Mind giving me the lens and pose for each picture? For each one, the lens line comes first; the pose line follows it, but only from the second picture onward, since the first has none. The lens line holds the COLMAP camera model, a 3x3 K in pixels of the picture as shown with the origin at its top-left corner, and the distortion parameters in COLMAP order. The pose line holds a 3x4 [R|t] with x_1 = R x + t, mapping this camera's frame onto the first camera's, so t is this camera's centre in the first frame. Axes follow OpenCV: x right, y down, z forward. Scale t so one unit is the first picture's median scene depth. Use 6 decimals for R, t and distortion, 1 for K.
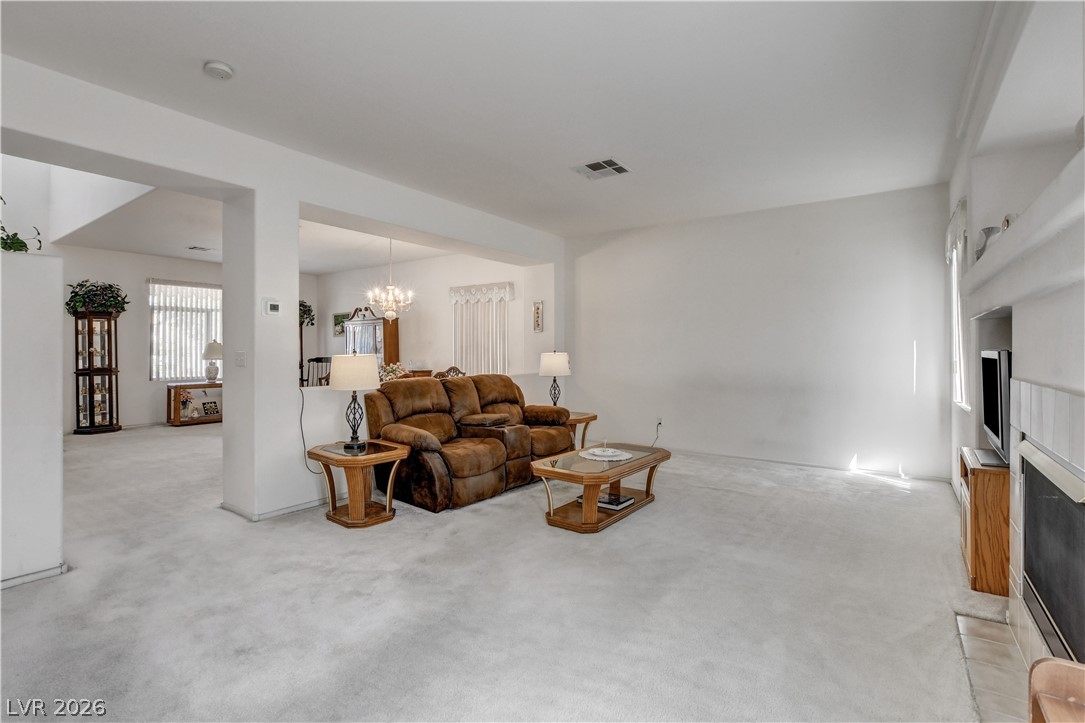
lens RADIAL K [[514.6, 0, 534.8], [0, 514.6, 346.2], [0, 0, 1]] dist [-0.022460, 0.000464]
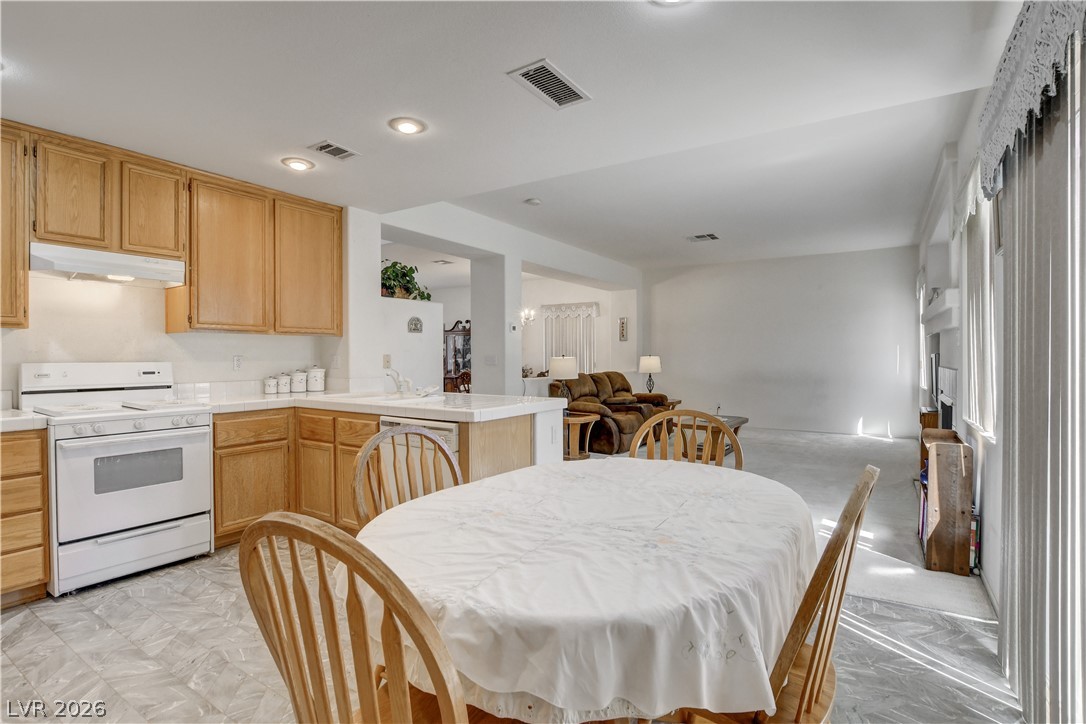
lens RADIAL K [[539.5, 0, 541.3], [0, 539.5, 358.9], [0, 0, 1]] dist [-0.025931, 0.000964]
pose [[0.998810, -0.003069, 0.048679, -0.427052], [0.002398, 0.999901, 0.013847, -0.002240], [-0.048717, -0.013714, 0.998718, -0.589192]]
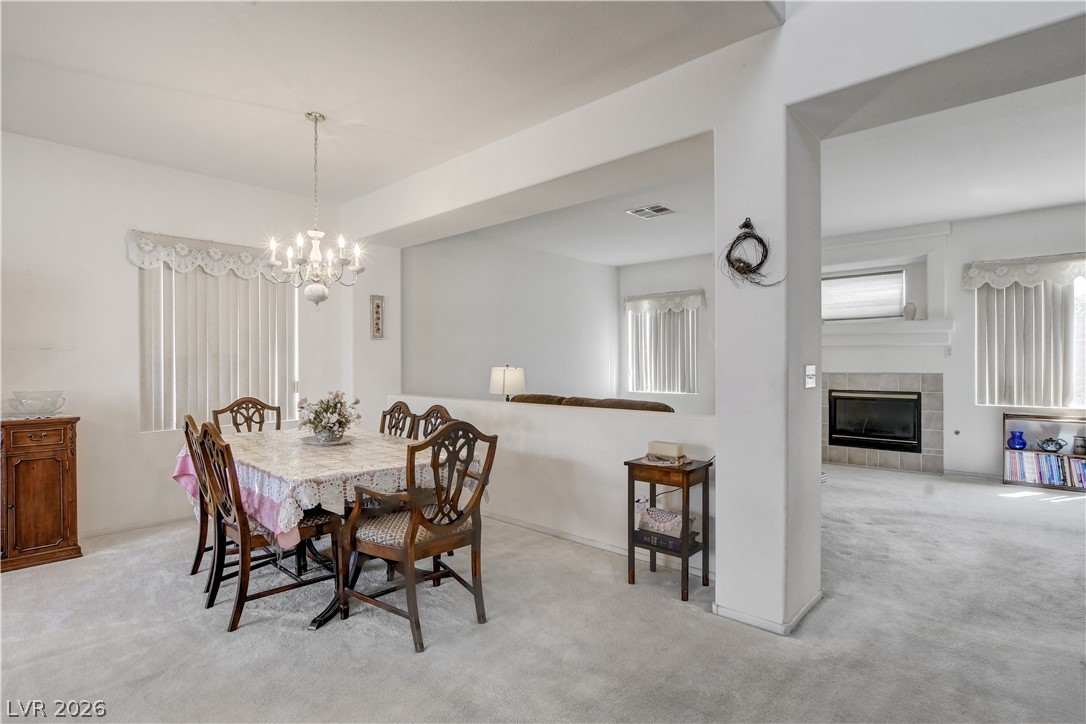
lens RADIAL K [[539.5, 0, 549.2], [0, 539.5, 366.0], [0, 0, 1]] dist [-0.025931, 0.000964]
pose [[0.108511, -0.005830, 0.994078, -1.108921], [-0.003329, 0.999975, 0.006228, 0.005532], [-0.994090, -0.003985, 0.108488, 1.076657]]
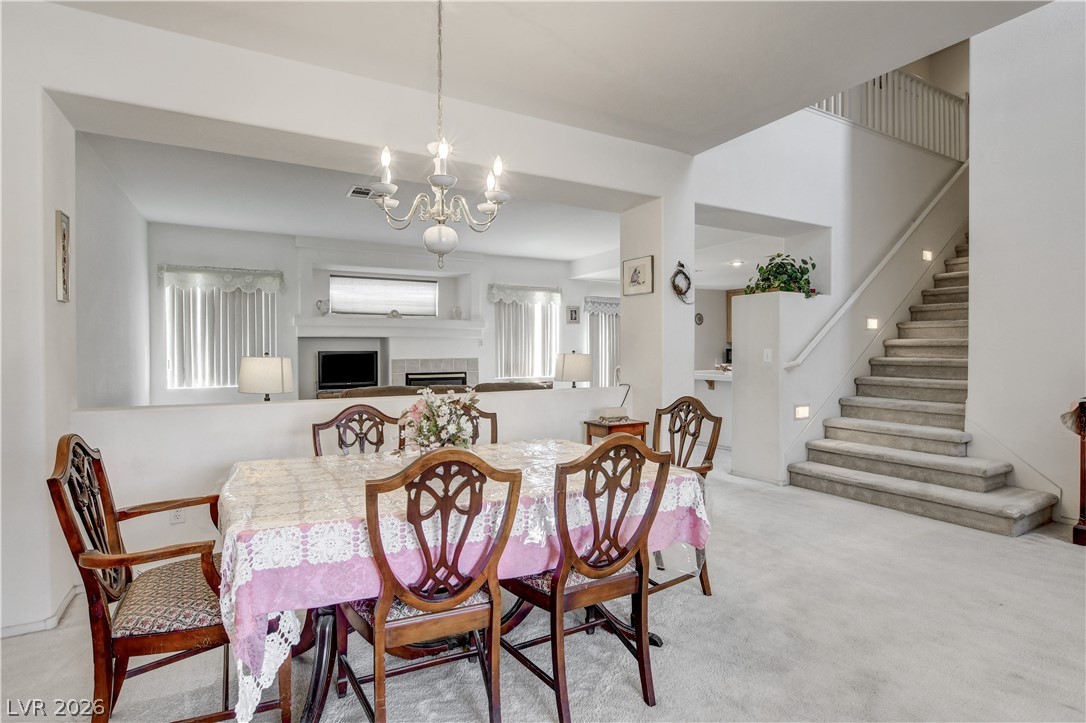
lens RADIAL K [[539.5, 0, 542.7], [0, 539.5, 363.1], [0, 0, 1]] dist [-0.025931, 0.000964]
pose [[-0.913143, -0.002814, 0.407630, -0.694254], [0.003080, 0.999900, 0.013802, 0.020660], [-0.407628, 0.013858, -0.913043, 1.917420]]
